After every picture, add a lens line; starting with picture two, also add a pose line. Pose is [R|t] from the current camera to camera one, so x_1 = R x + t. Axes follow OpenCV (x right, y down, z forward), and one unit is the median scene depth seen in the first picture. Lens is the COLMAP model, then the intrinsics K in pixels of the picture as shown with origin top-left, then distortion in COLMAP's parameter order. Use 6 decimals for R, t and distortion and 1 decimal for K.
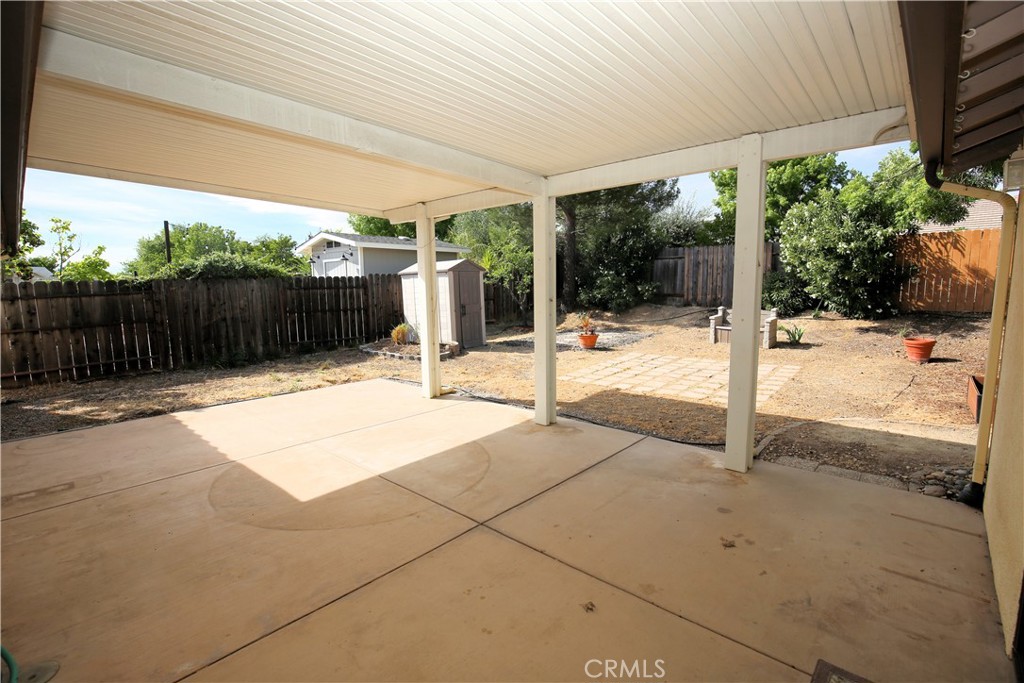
lens RADIAL K [[470.6, 0, 515.7], [0, 470.6, 341.3], [0, 0, 1]] dist [-0.029733, 0.002153]
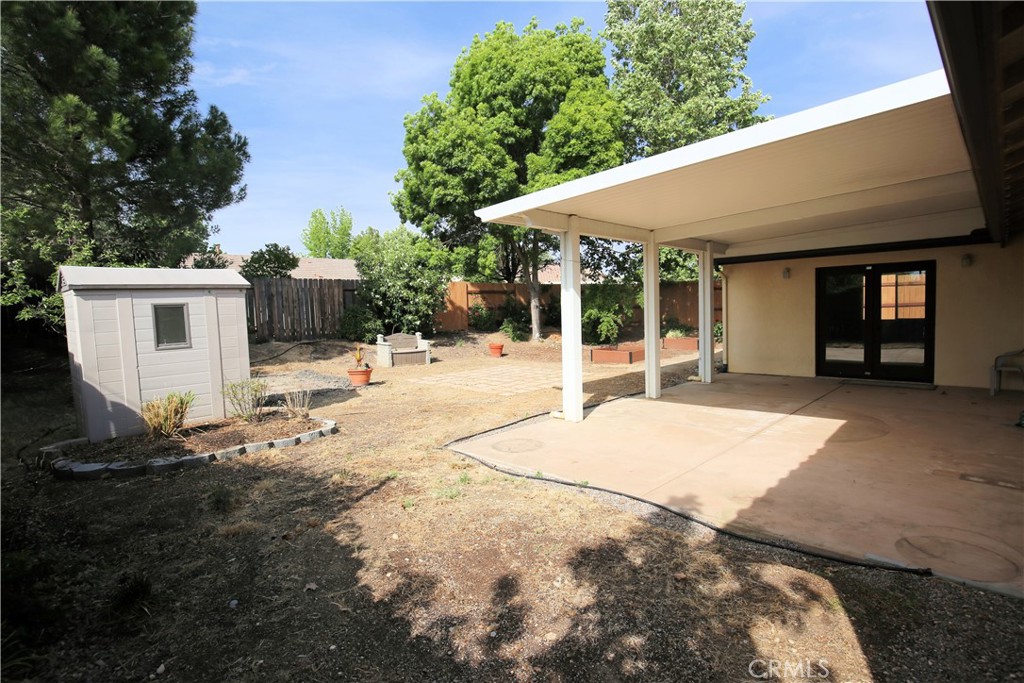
lens RADIAL K [[470.6, 0, 515.6], [0, 470.6, 341.5], [0, 0, 1]] dist [-0.029733, 0.002153]
pose [[0.076048, -0.051033, 0.995797, -1.411984], [0.147711, 0.988247, 0.039365, -0.116779], [-0.986103, 0.144096, 0.082692, 1.280307]]
